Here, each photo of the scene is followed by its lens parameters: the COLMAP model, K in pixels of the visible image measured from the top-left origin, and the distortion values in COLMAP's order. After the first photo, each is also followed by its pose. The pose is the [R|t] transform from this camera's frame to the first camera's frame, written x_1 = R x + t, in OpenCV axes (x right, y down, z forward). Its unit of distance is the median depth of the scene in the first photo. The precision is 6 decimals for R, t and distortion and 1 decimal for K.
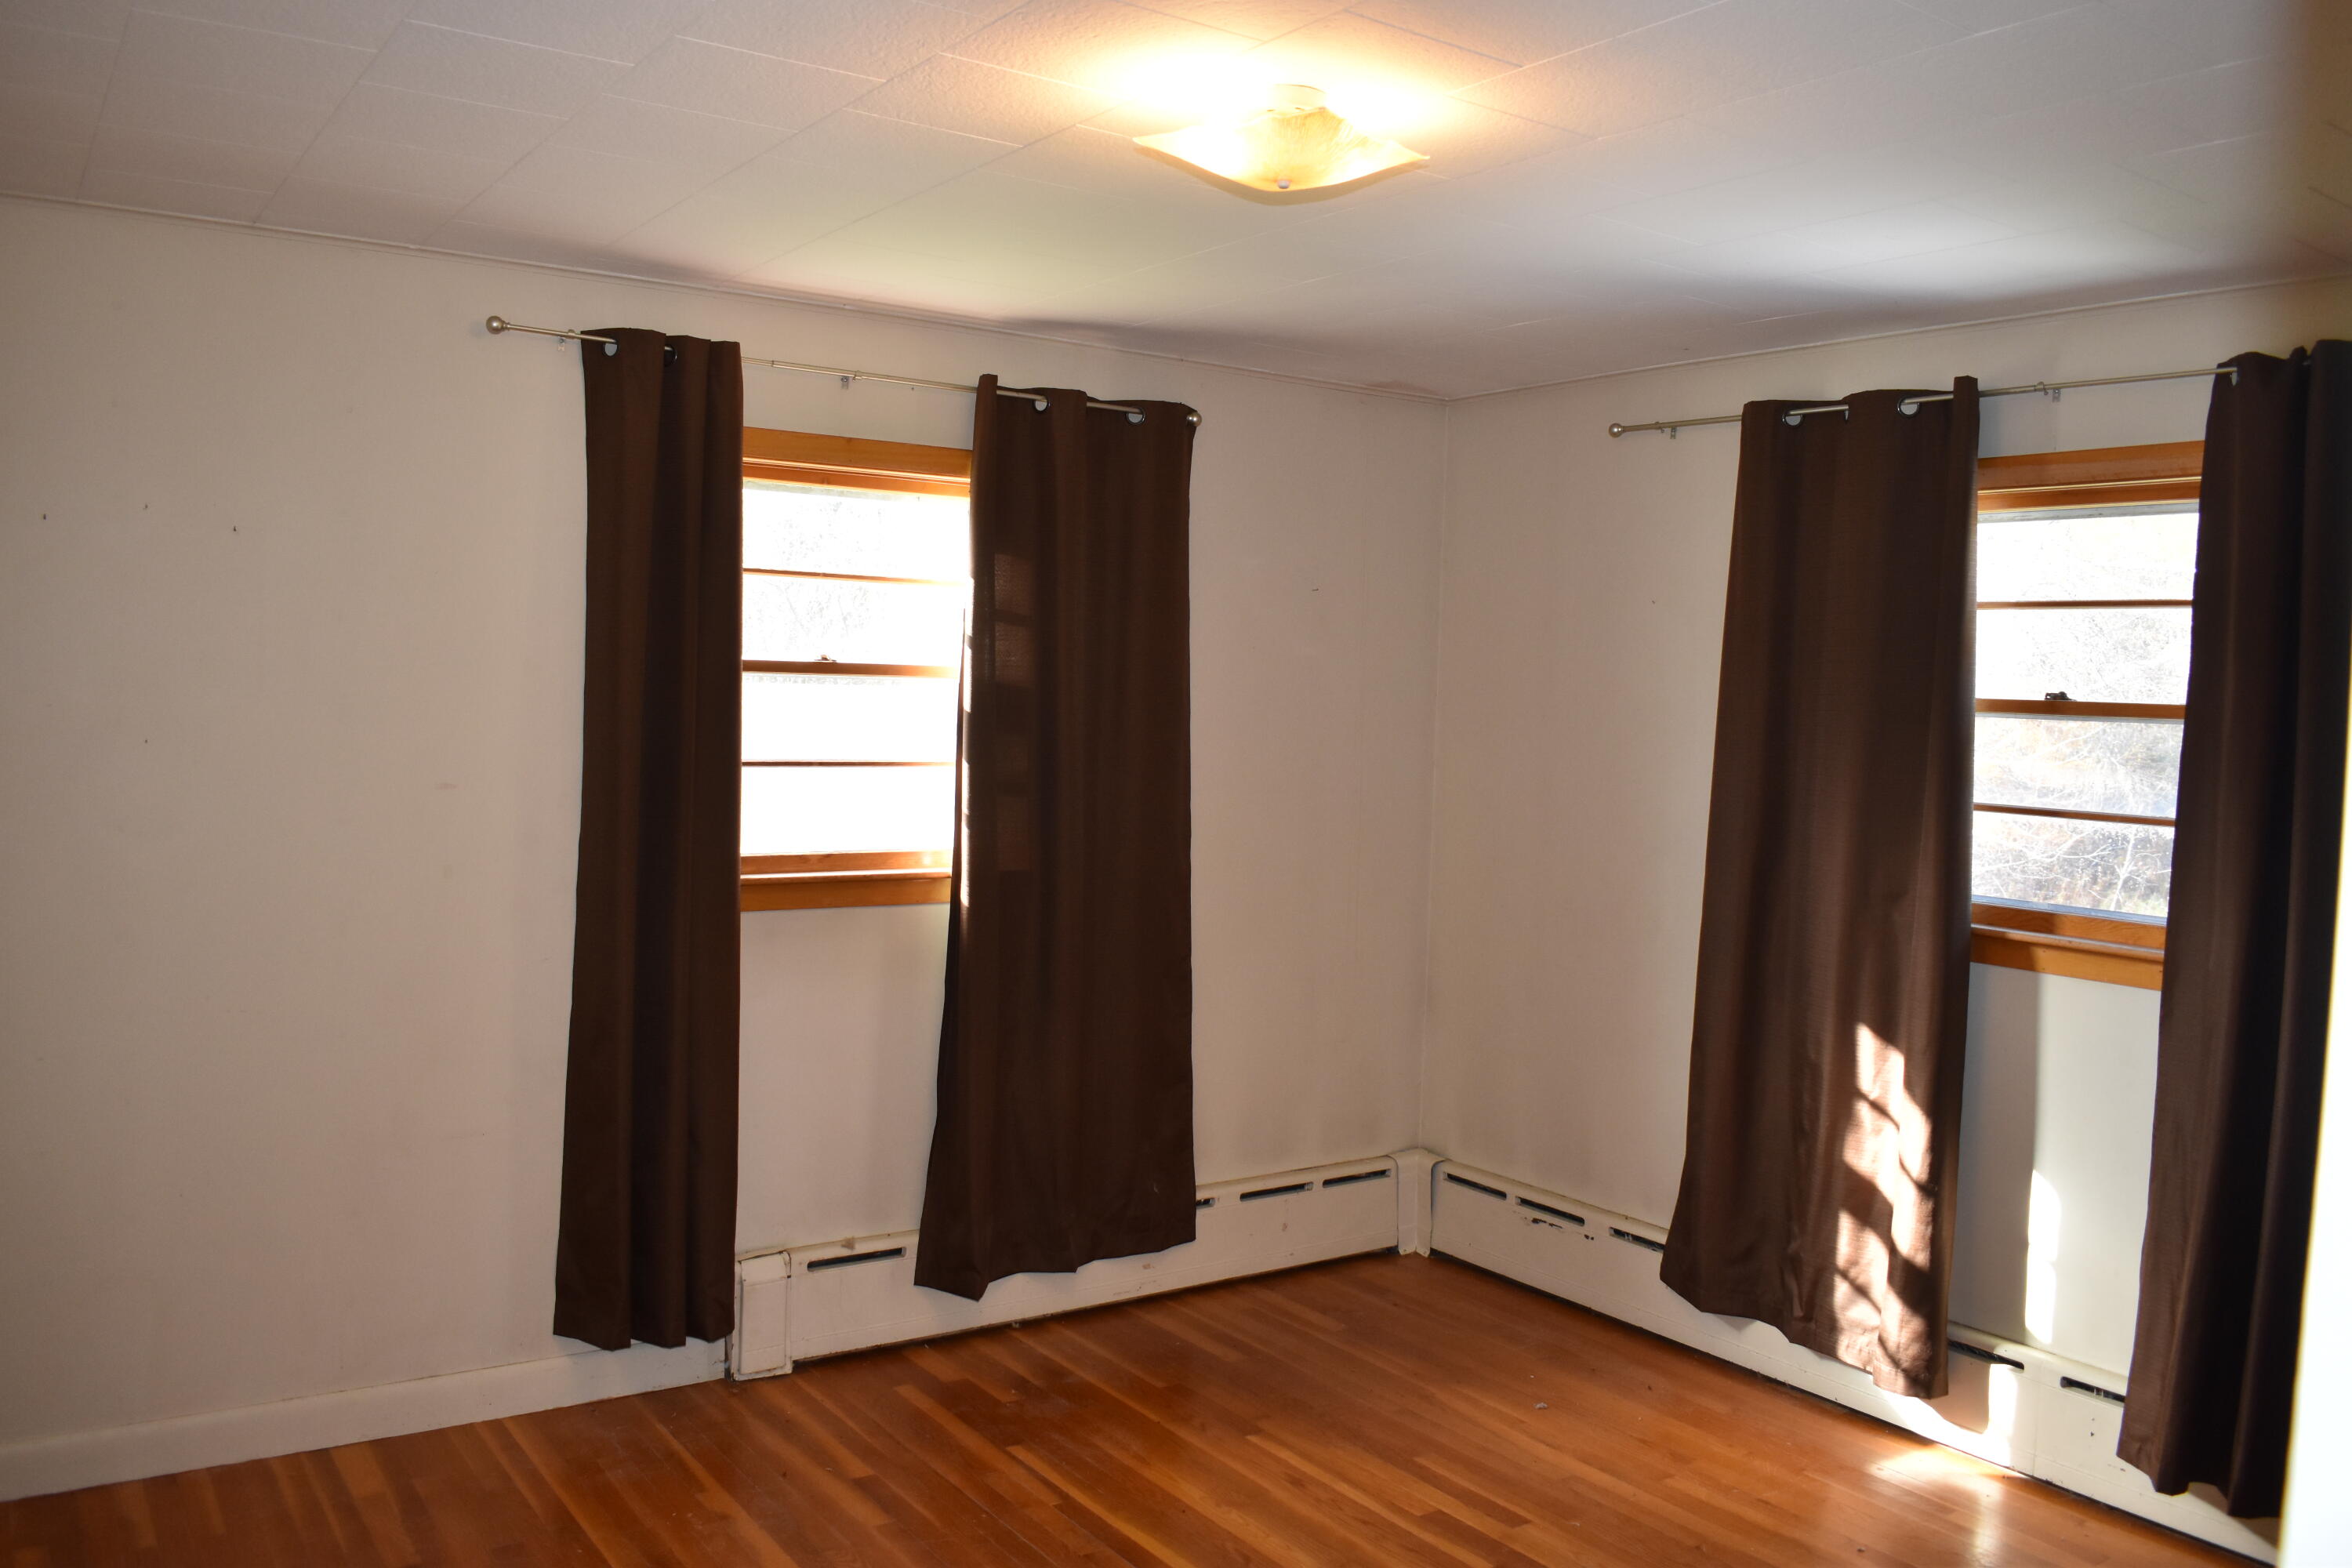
lens RADIAL K [[1877.5, 0, 1174.9], [0, 1877.5, 814.4], [0, 0, 1]] dist [-0.061333, 0.003890]
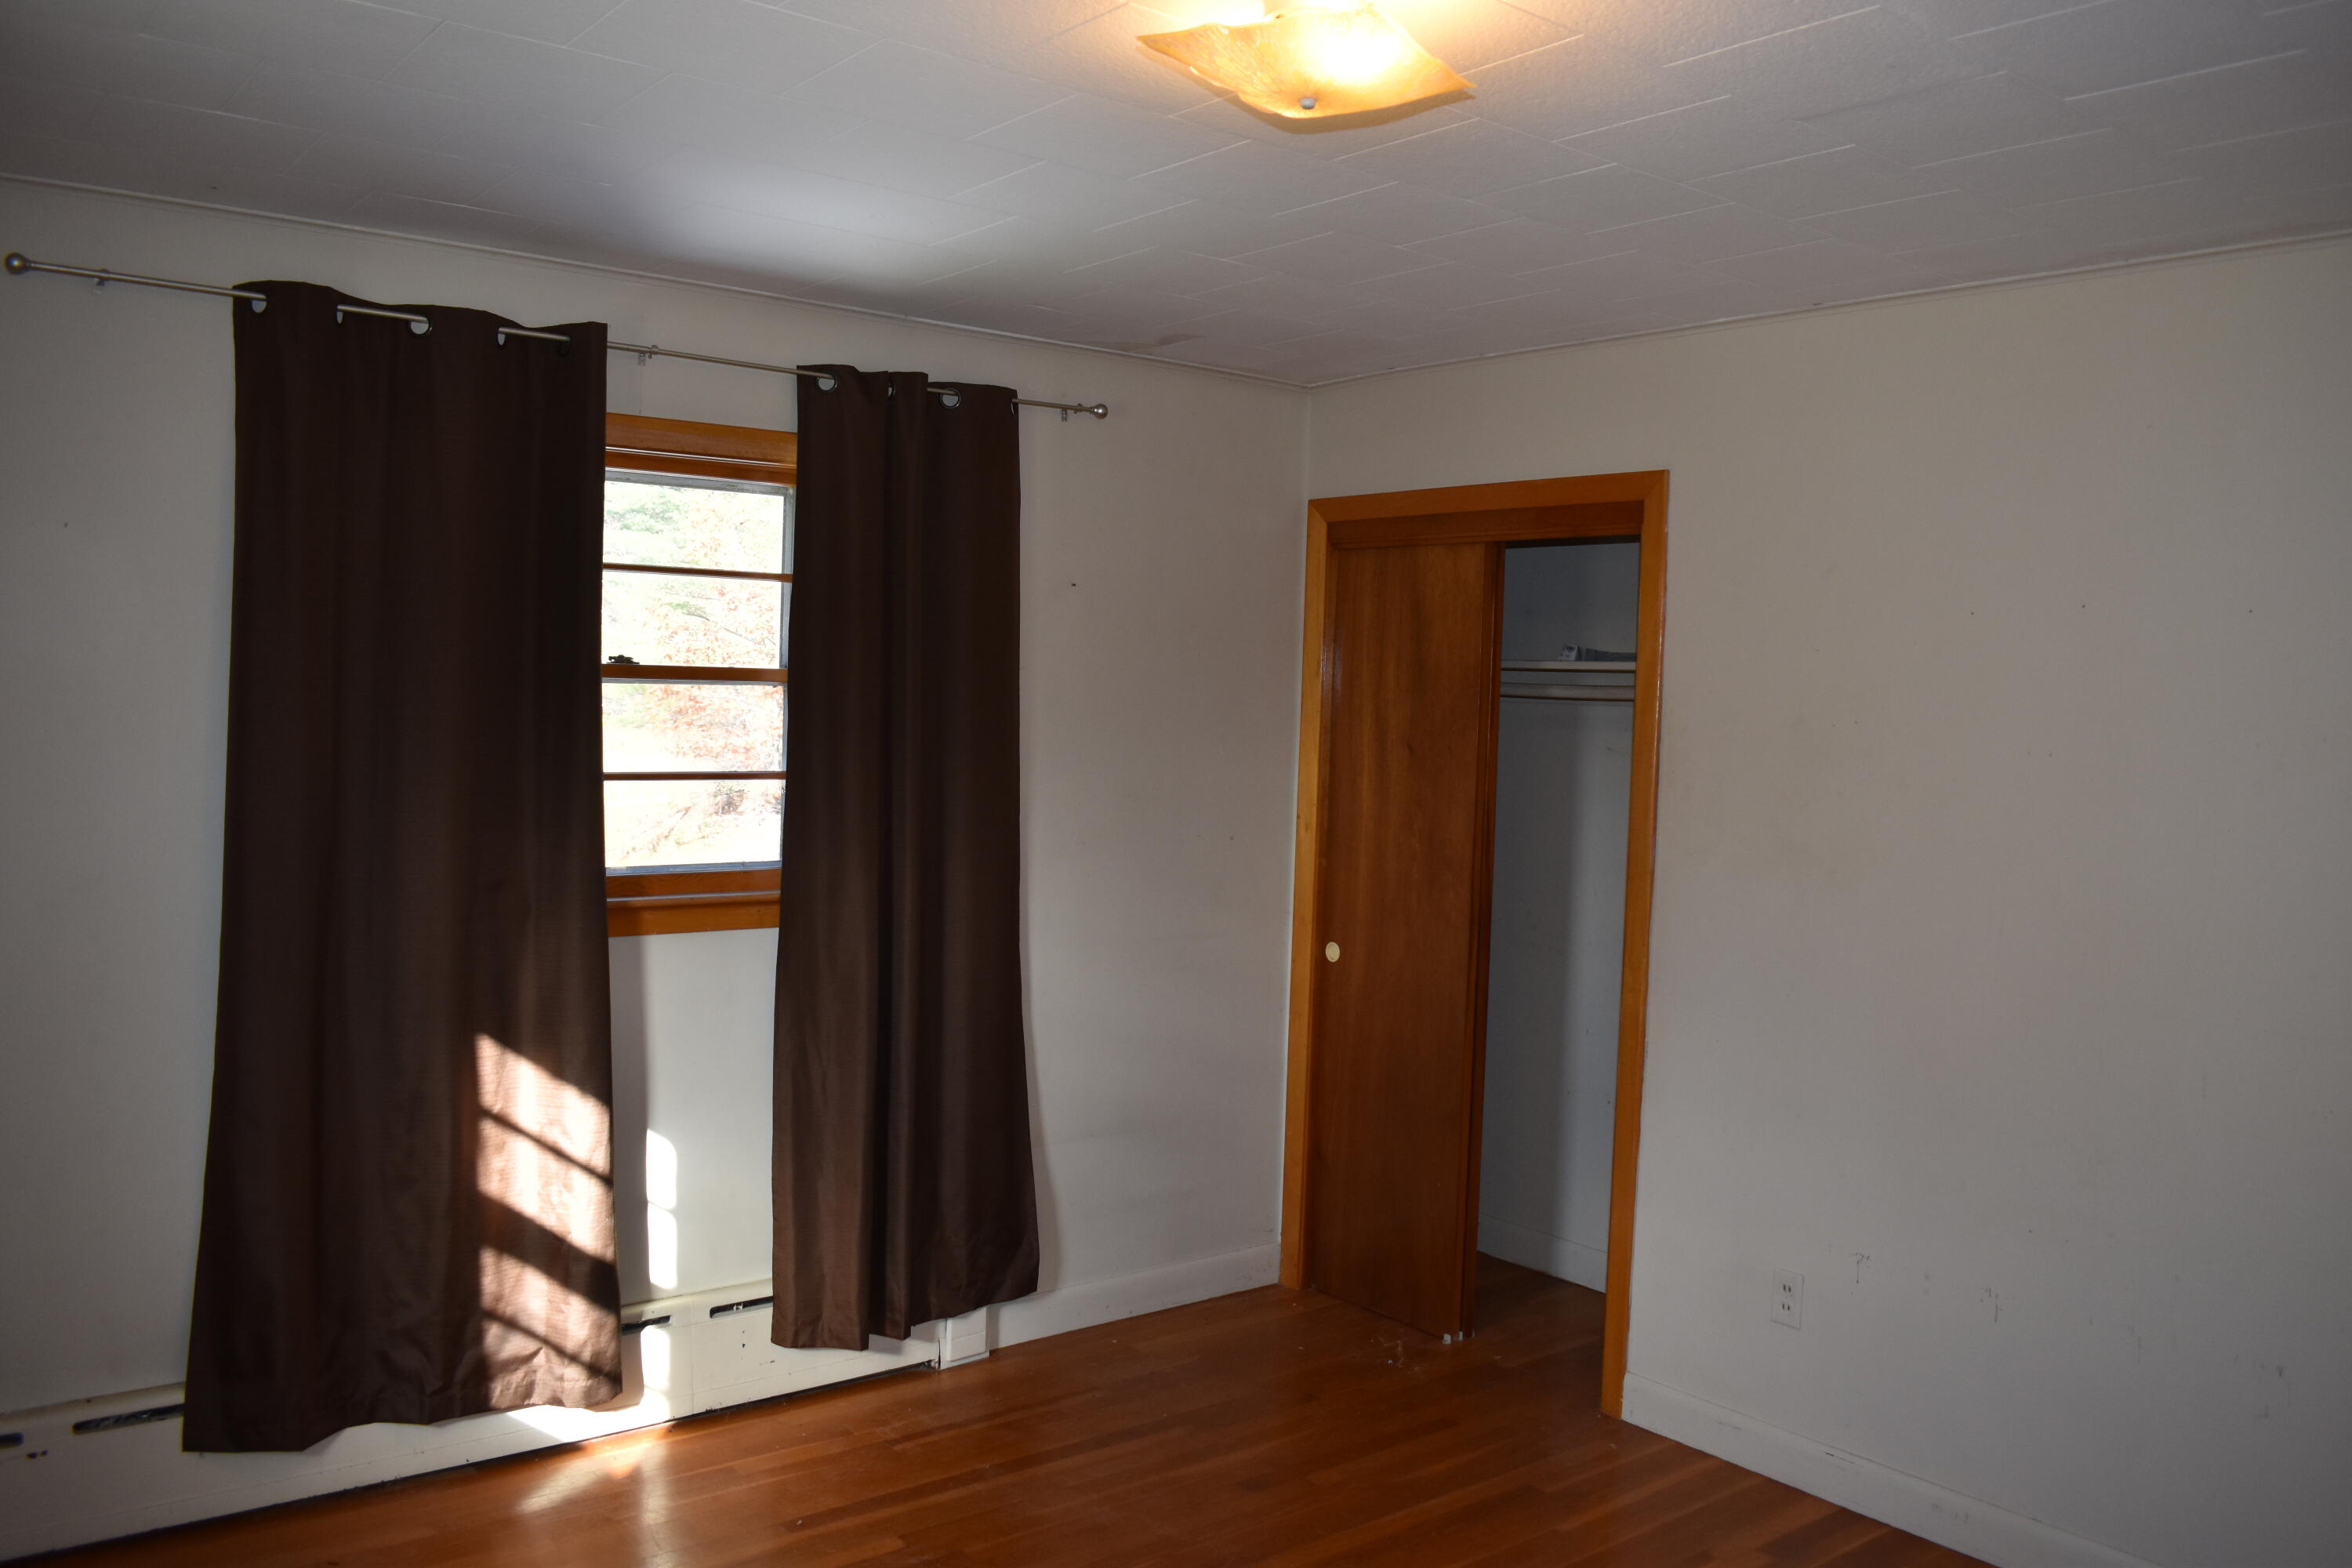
lens RADIAL K [[1877.5, 0, 1174.9], [0, 1877.5, 814.4], [0, 0, 1]] dist [-0.061333, 0.003890]
pose [[-0.055547, -0.101383, 0.993296, -0.548459], [0.041398, 0.993742, 0.103744, -0.073046], [-0.997597, 0.046884, -0.051002, 0.756587]]
